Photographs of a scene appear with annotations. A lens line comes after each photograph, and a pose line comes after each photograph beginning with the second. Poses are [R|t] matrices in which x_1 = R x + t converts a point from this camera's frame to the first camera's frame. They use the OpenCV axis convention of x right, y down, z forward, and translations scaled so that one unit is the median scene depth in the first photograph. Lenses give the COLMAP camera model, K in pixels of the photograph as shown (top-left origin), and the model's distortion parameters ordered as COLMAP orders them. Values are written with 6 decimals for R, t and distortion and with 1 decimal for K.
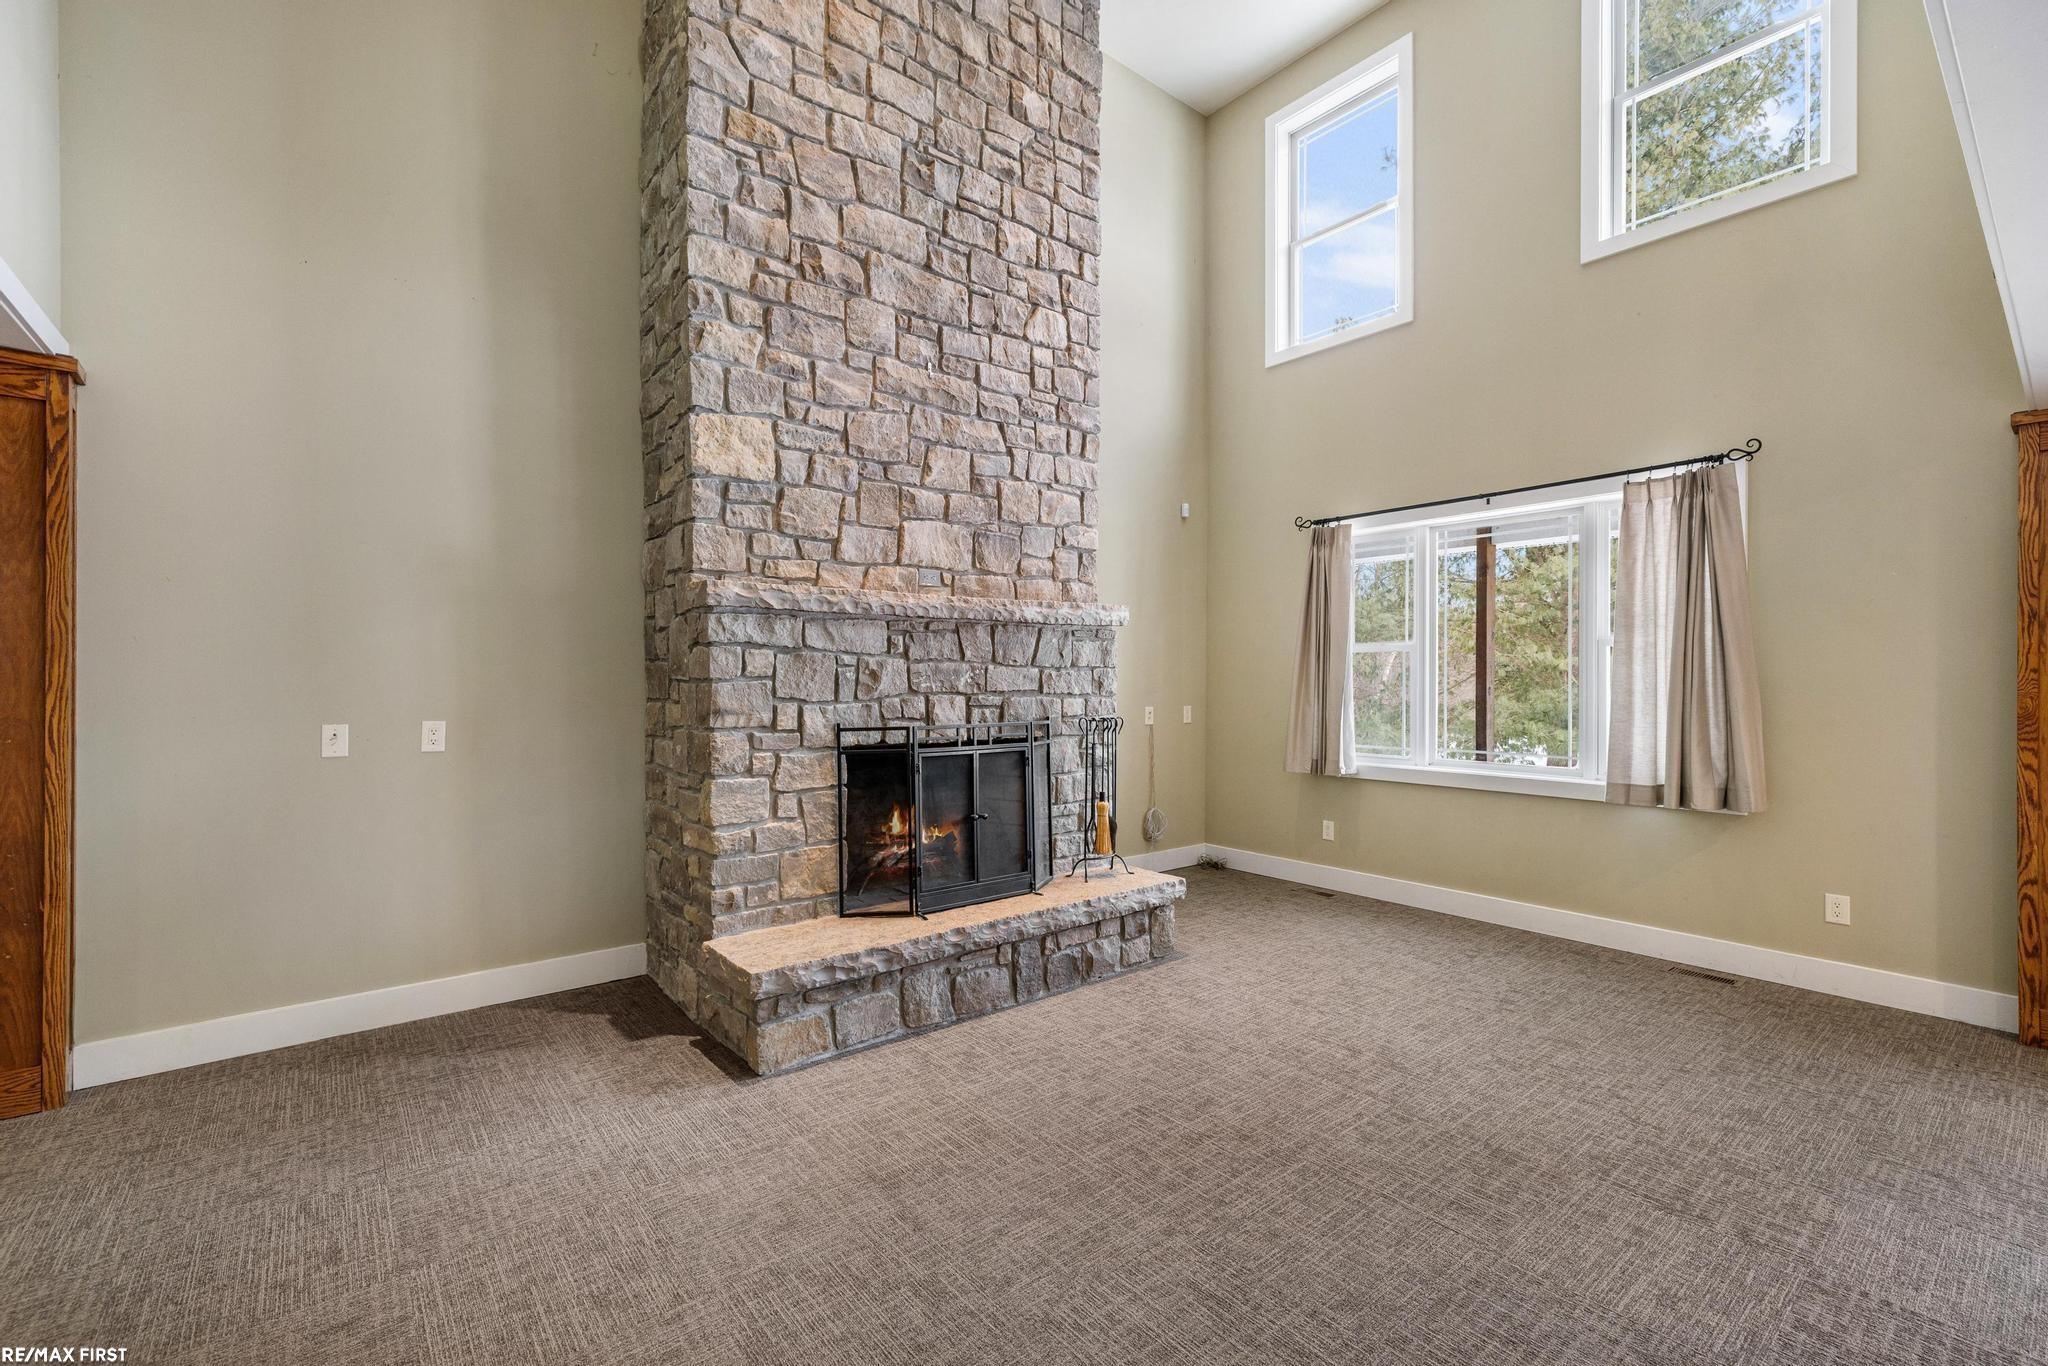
lens RADIAL K [[877.4, 0, 1033.1], [0, 877.4, 667.6], [0, 0, 1]] dist [0.002077, 0.000132]
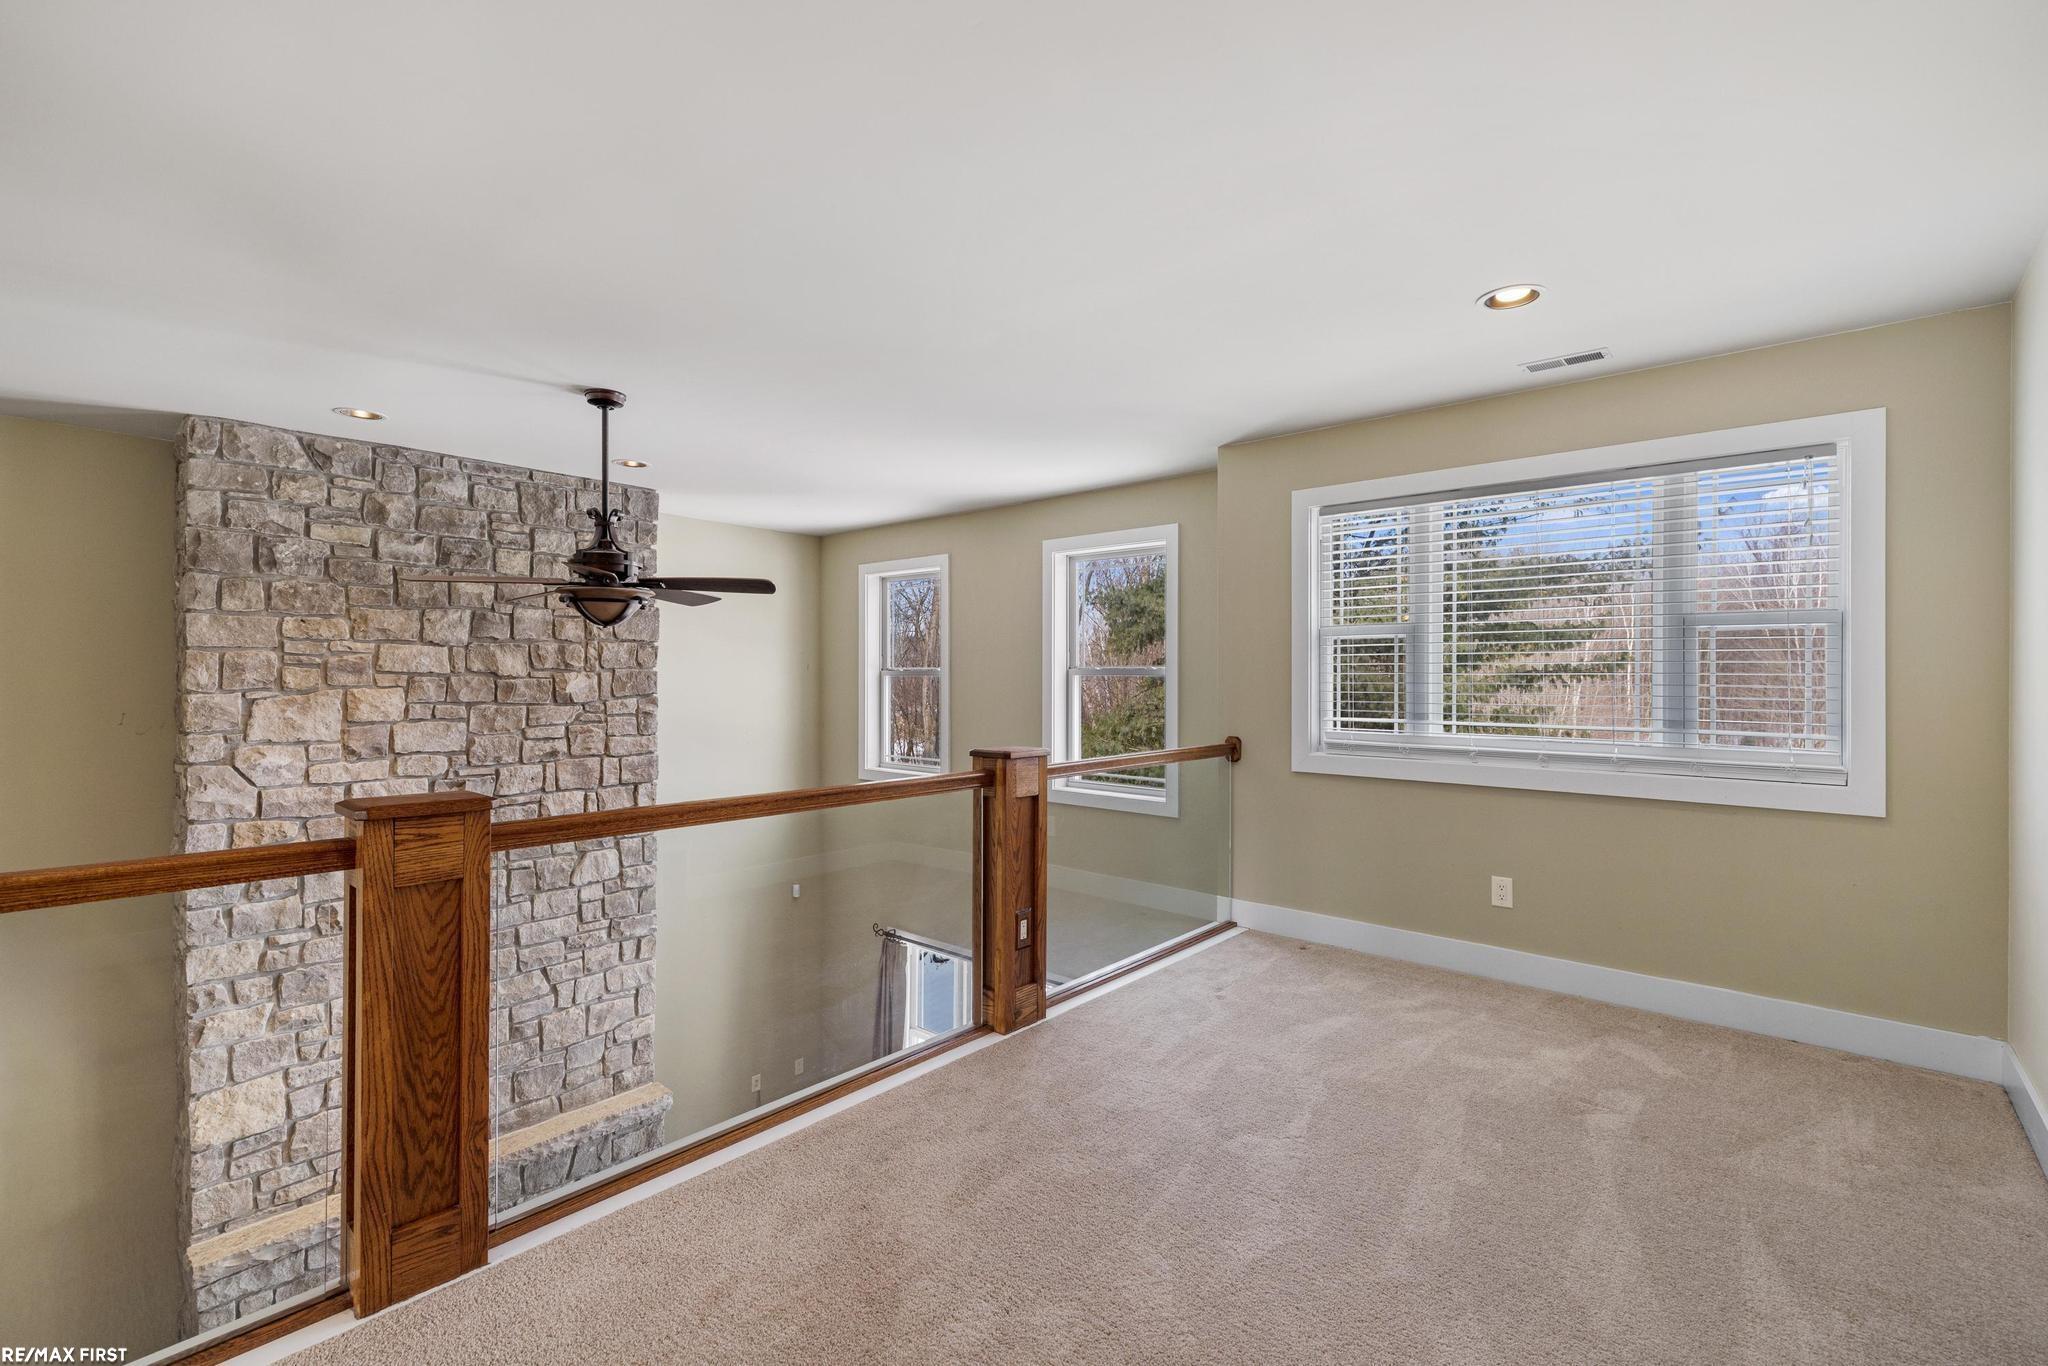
lens RADIAL K [[877.4, 0, 1018.8], [0, 877.4, 667.3], [0, 0, 1]] dist [0.002077, 0.000132]
pose [[0.987834, -0.000873, 0.155512, 0.457133], [0.001315, 0.999995, -0.002738, -0.757122], [-0.155509, 0.002909, 0.987830, -0.294908]]
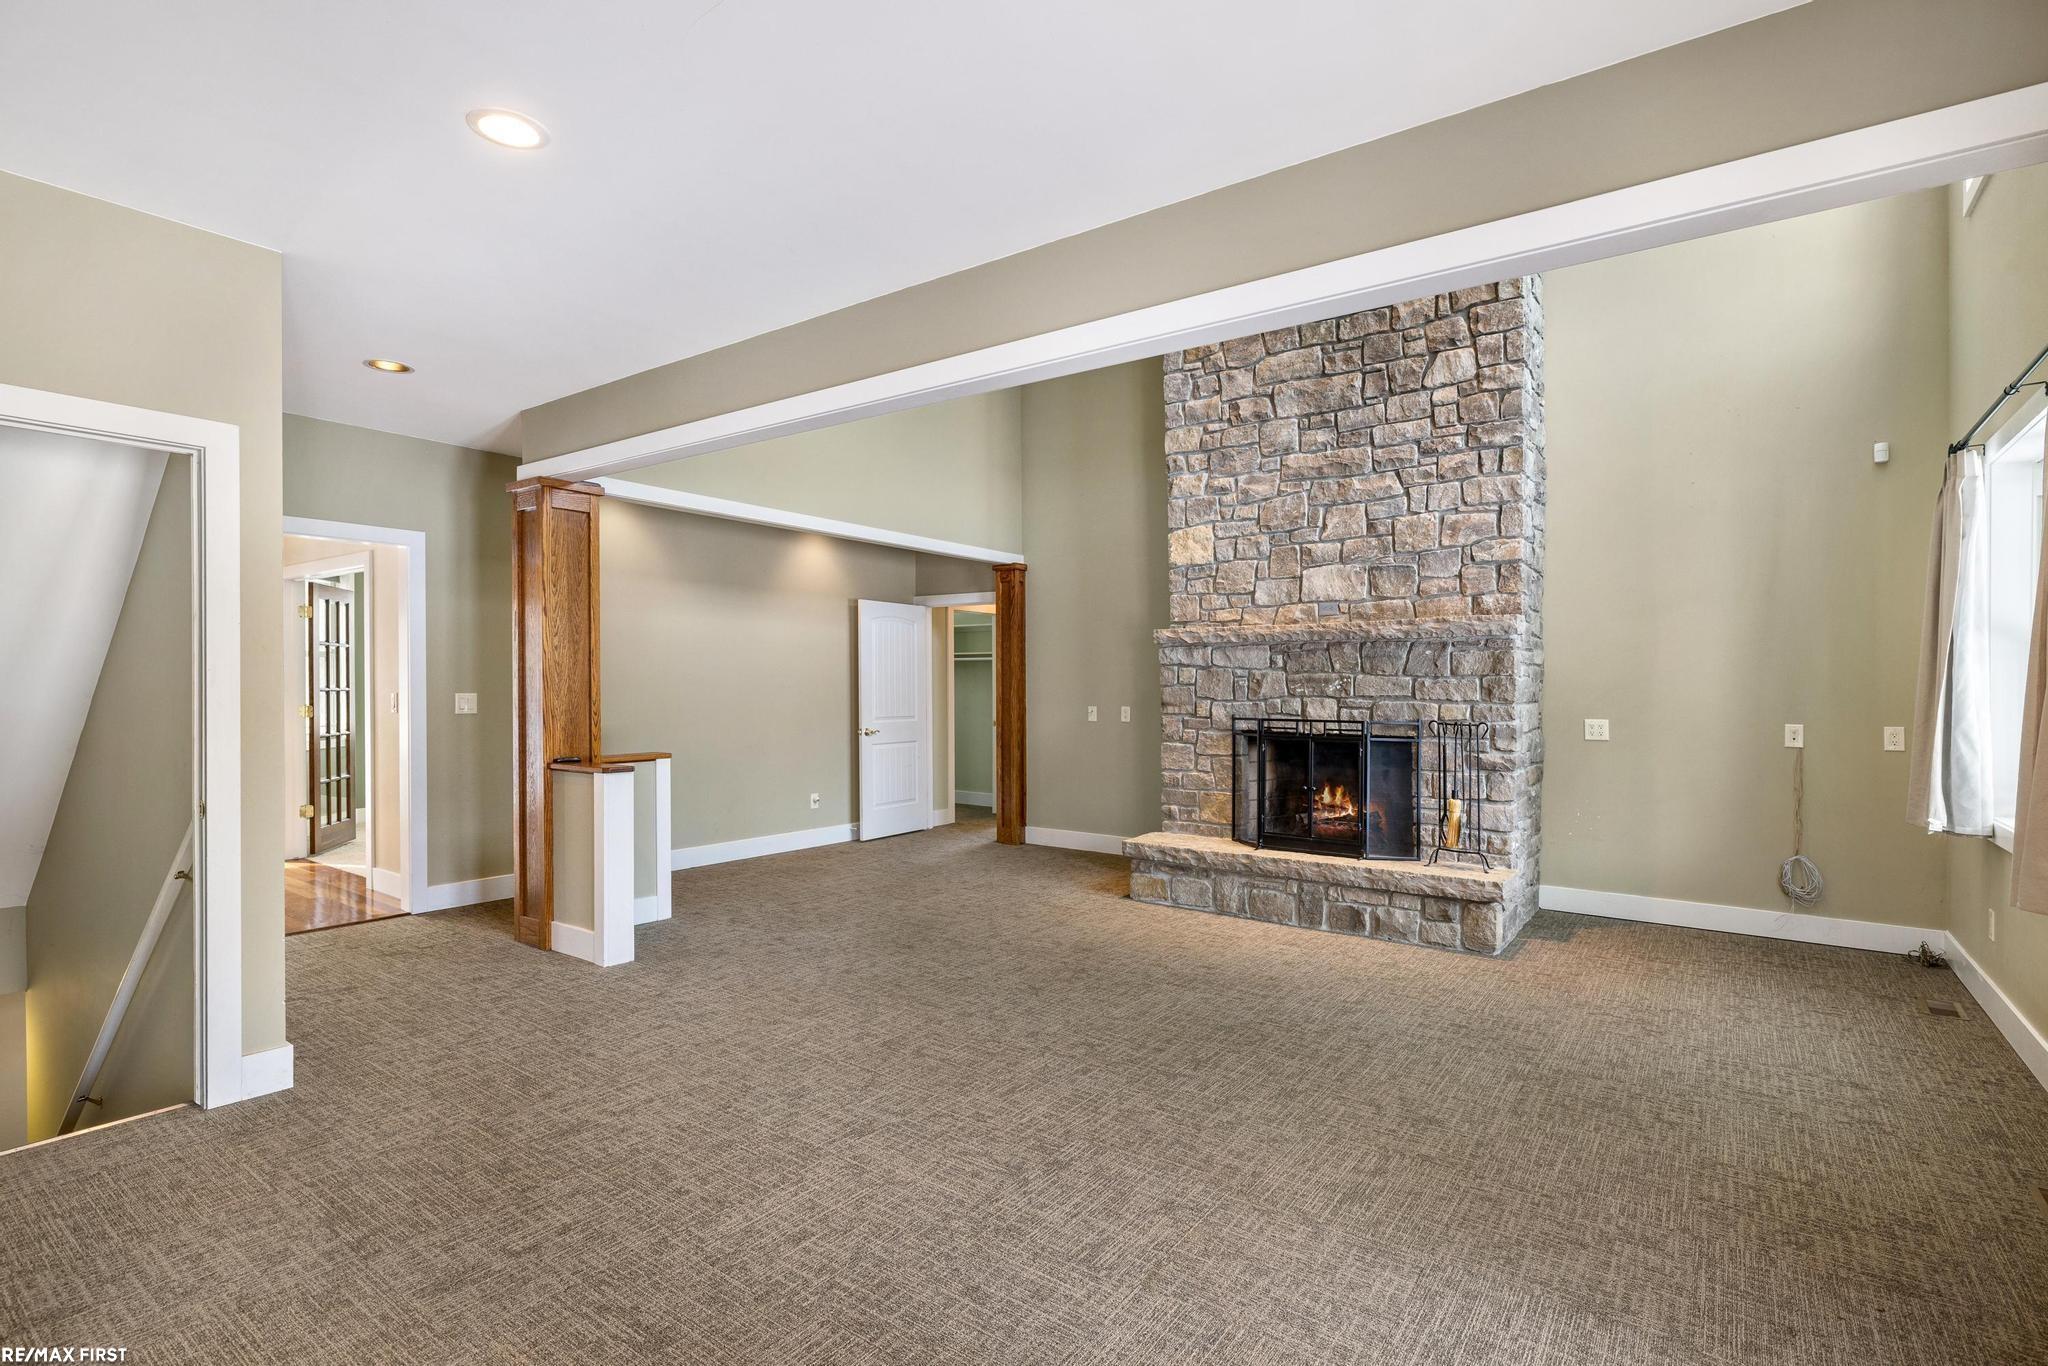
lens RADIAL K [[981.9, 0, 1011.6], [0, 981.9, 680.0], [0, 0, 1]] dist [-0.005878, 0.000947]
pose [[0.242923, -0.004512, -0.970035, 1.248732], [0.007348, 0.999969, -0.002811, 0.004947], [0.970018, -0.006445, 0.242949, 0.192078]]
